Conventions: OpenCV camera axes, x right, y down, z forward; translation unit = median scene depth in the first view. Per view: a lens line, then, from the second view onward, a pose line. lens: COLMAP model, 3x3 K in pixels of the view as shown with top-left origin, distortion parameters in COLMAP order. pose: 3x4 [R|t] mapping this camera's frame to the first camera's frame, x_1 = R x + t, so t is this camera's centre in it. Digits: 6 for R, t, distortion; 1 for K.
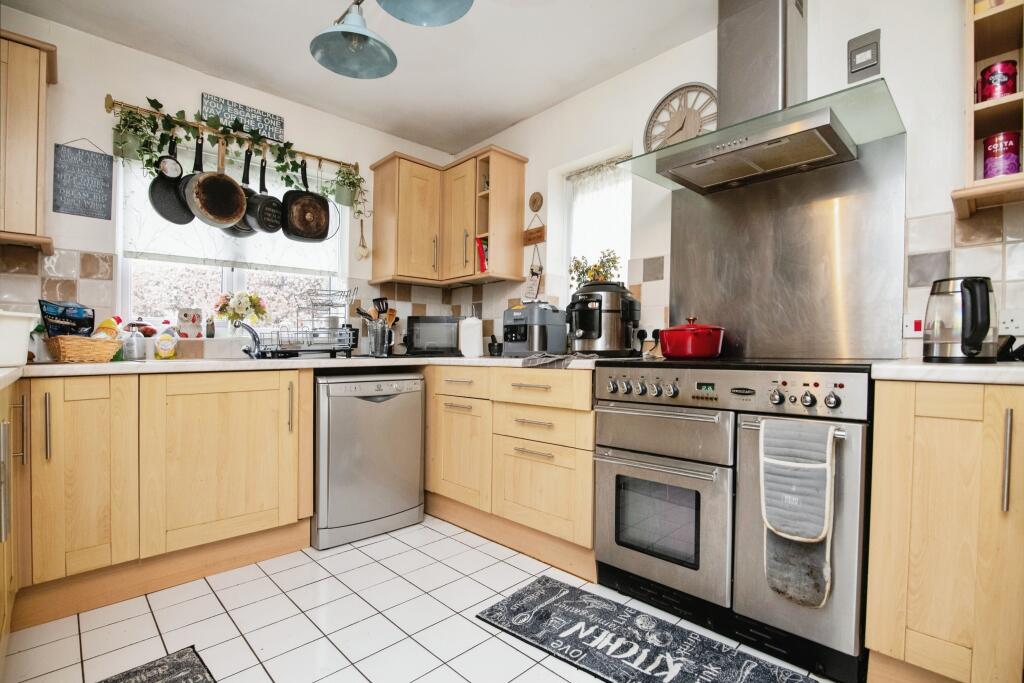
lens RADIAL K [[474.1, 0, 504.9], [0, 474.1, 349.9], [0, 0, 1]] dist [-0.025827, 0.002343]
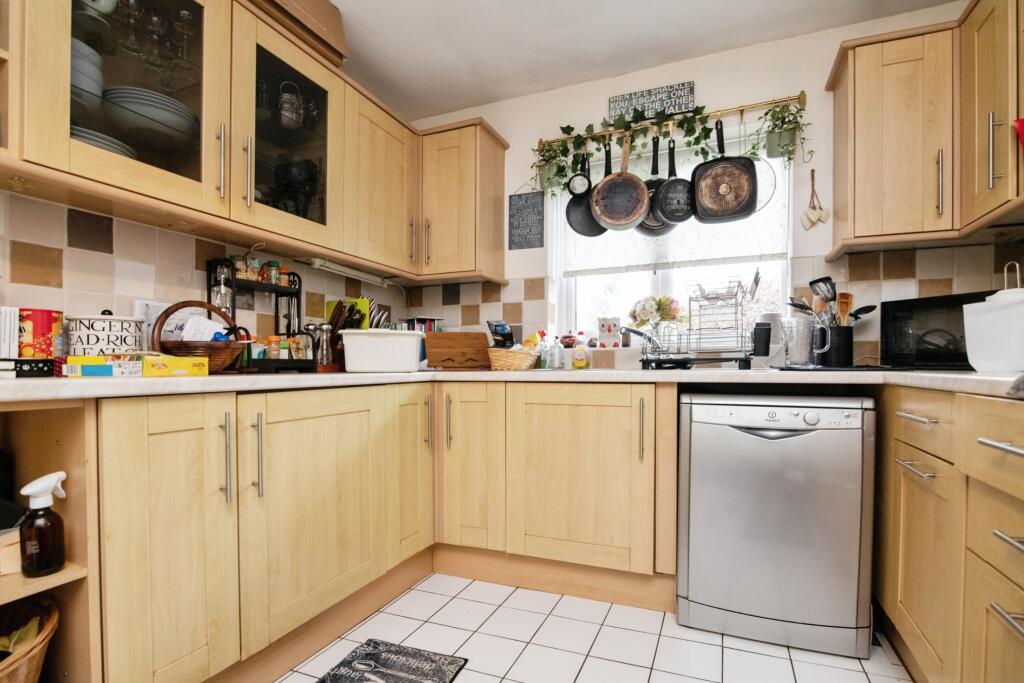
lens RADIAL K [[474.1, 0, 542.6], [0, 474.1, 360.1], [0, 0, 1]] dist [-0.025827, 0.002343]
pose [[0.425352, -0.006578, -0.905004, 0.182642], [0.003239, 0.999978, -0.005746, 0.005719], [0.905022, -0.000487, 0.425364, 0.445381]]
